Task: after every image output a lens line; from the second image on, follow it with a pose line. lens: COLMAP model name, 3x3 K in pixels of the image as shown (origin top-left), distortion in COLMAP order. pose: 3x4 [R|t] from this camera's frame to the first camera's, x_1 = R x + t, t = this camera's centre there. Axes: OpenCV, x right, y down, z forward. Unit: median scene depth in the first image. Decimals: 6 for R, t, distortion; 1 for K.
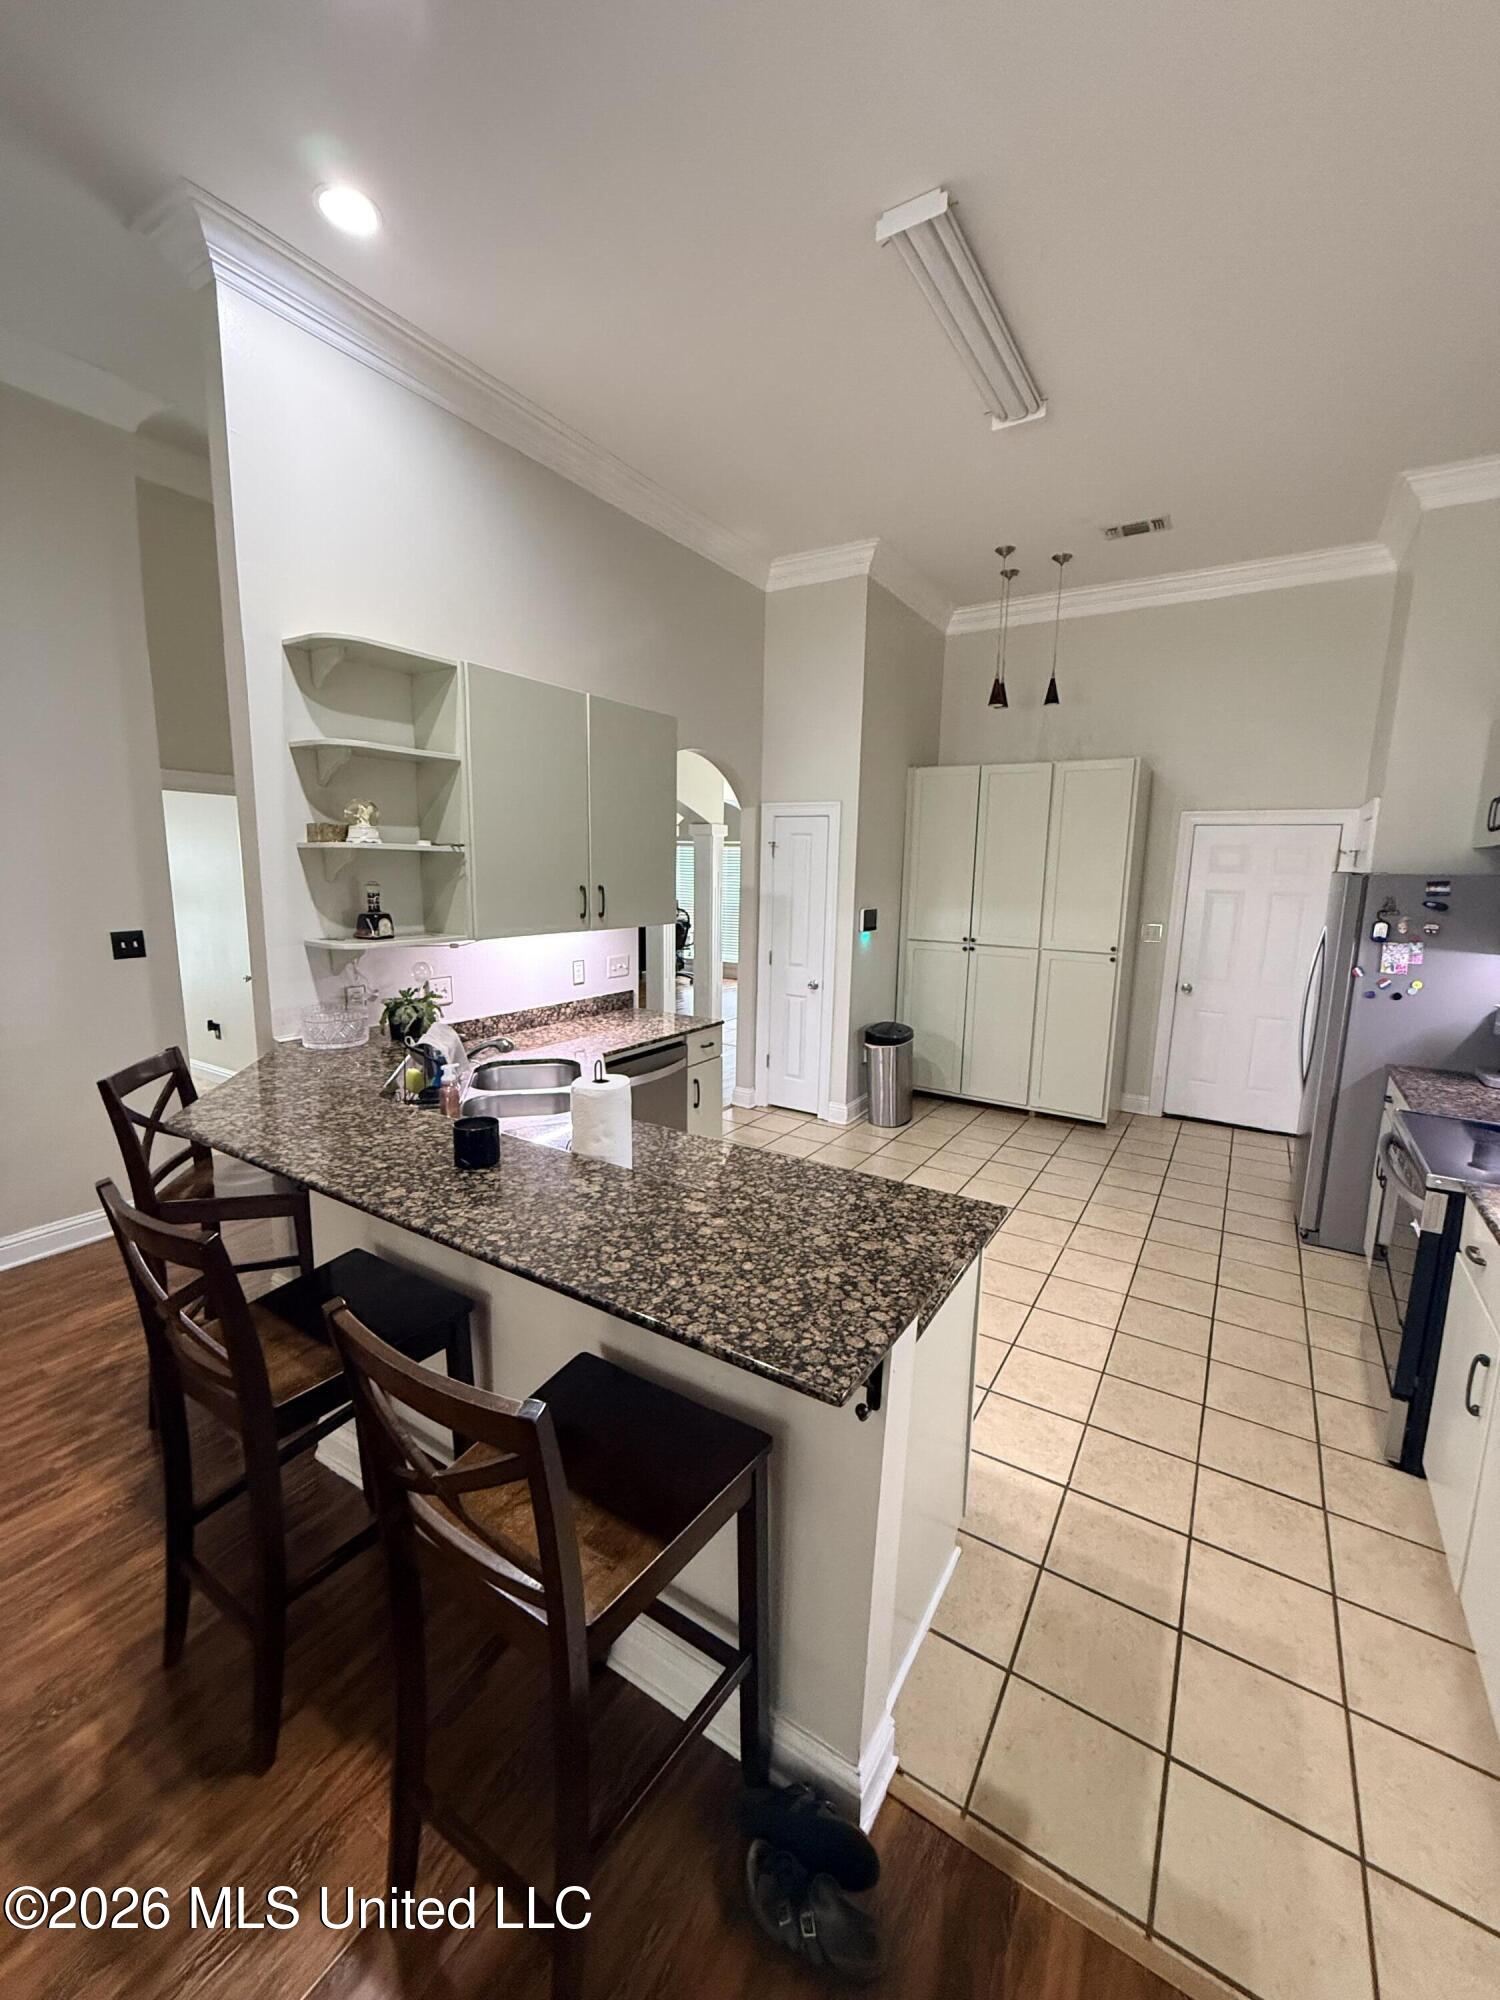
lens RADIAL K [[798.4, 0, 736.6], [0, 798.4, 999.8], [0, 0, 1]] dist [-0.000155, 0.000642]
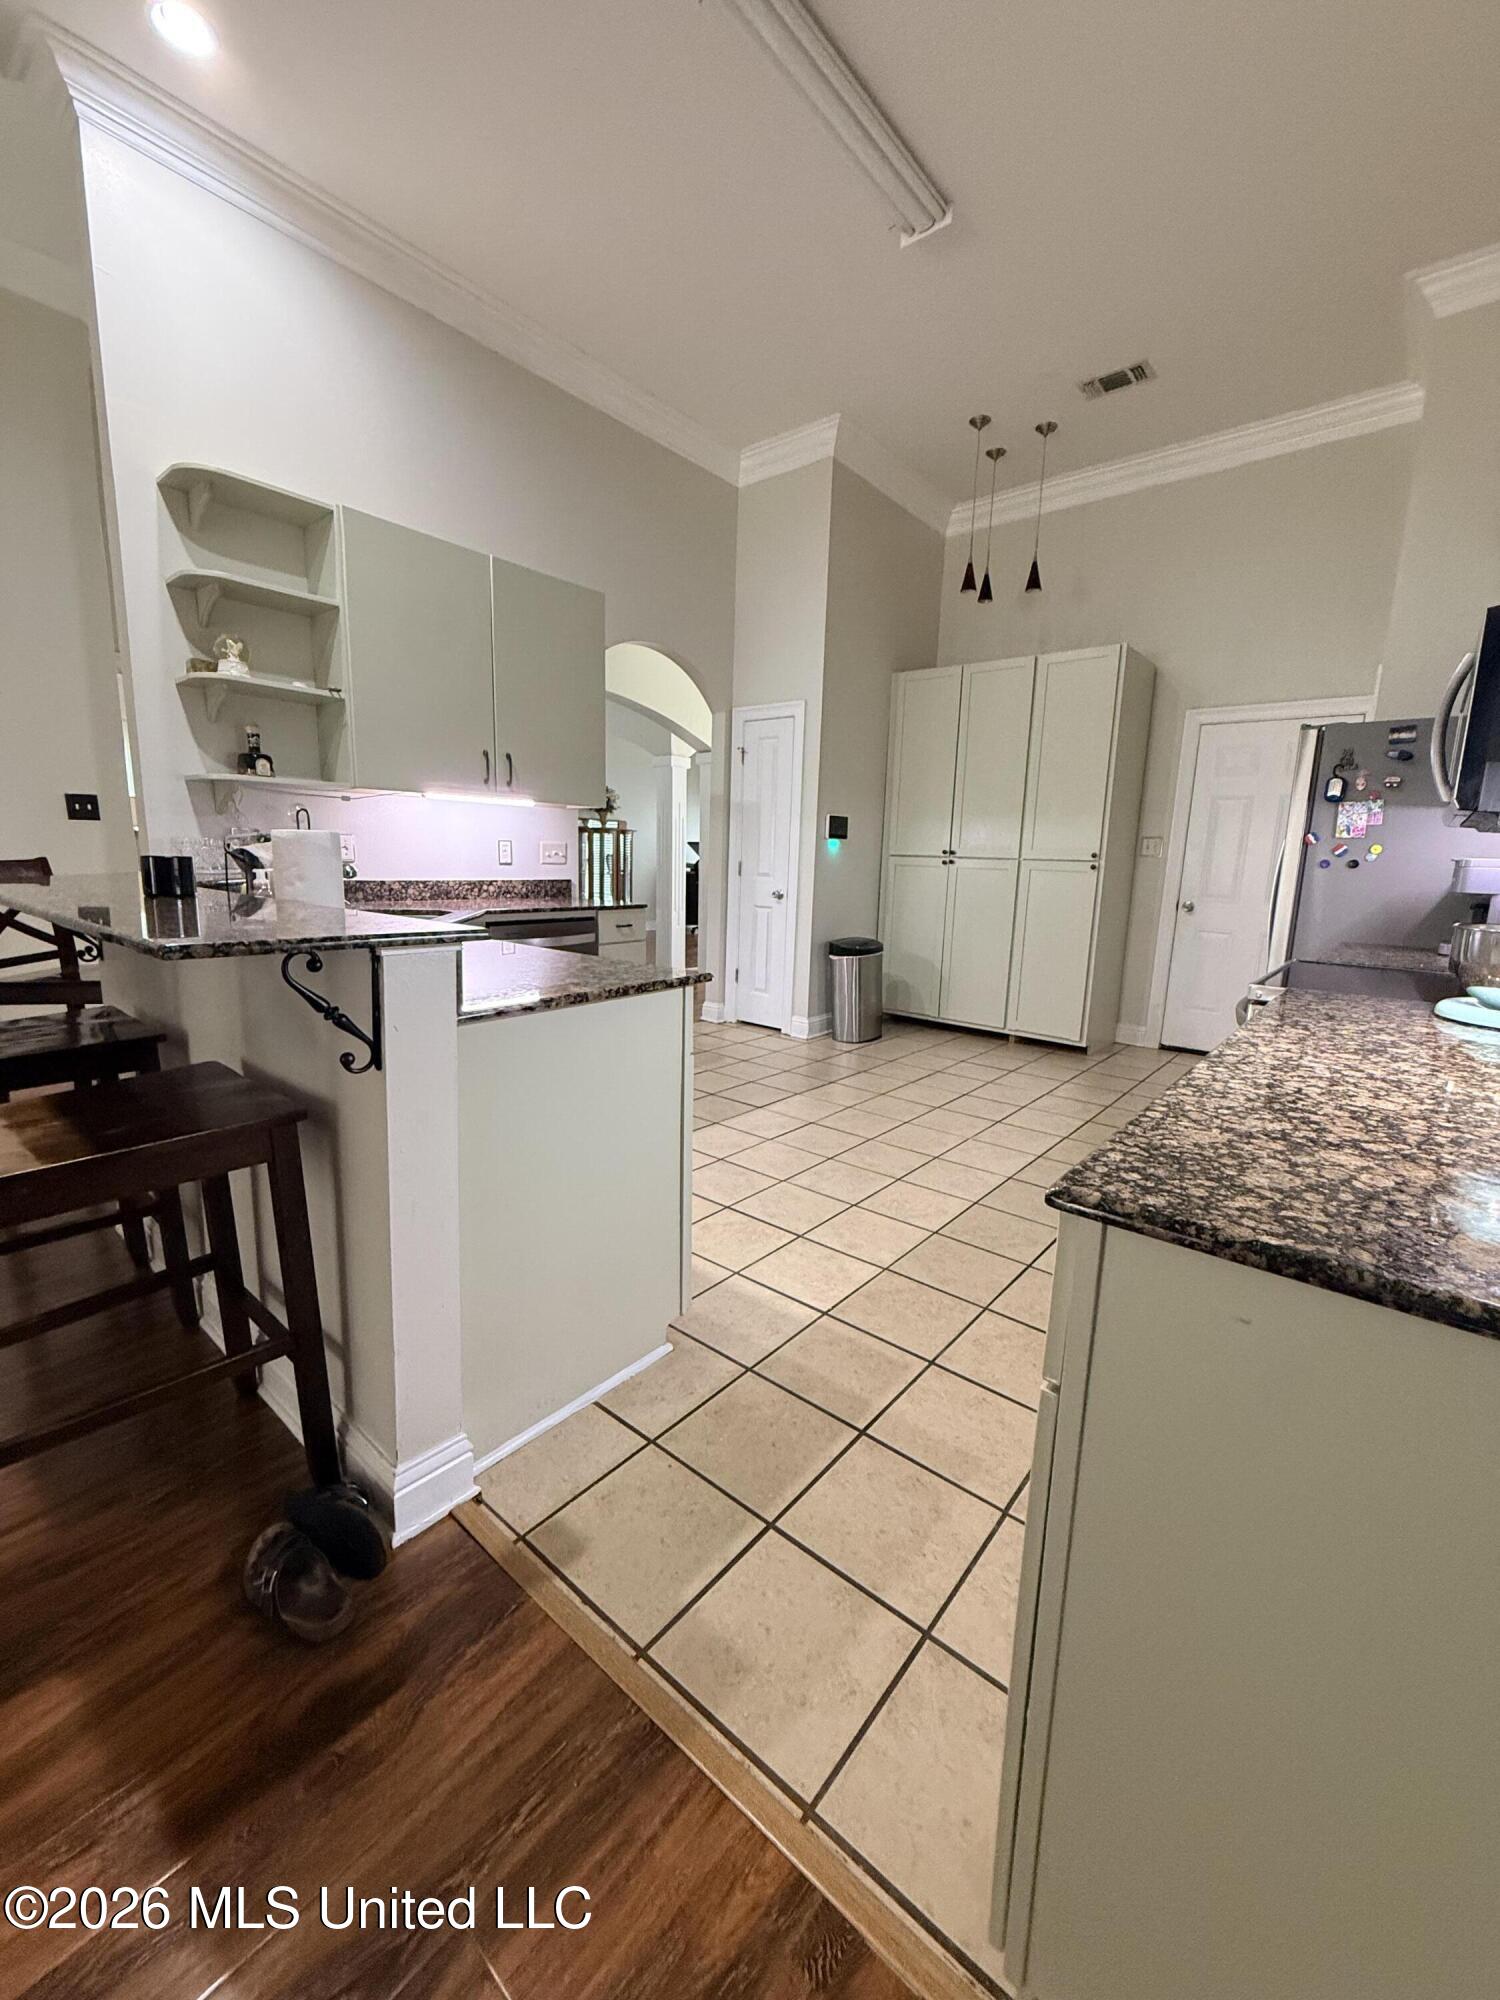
lens RADIAL K [[798.4, 0, 740.7], [0, 798.4, 999.9], [0, 0, 1]] dist [-0.000155, 0.000642]
pose [[0.991123, 0.034303, -0.128449, 0.239909], [-0.033402, 0.999400, 0.009161, 0.136720], [0.128686, -0.004789, 0.991674, 0.038768]]
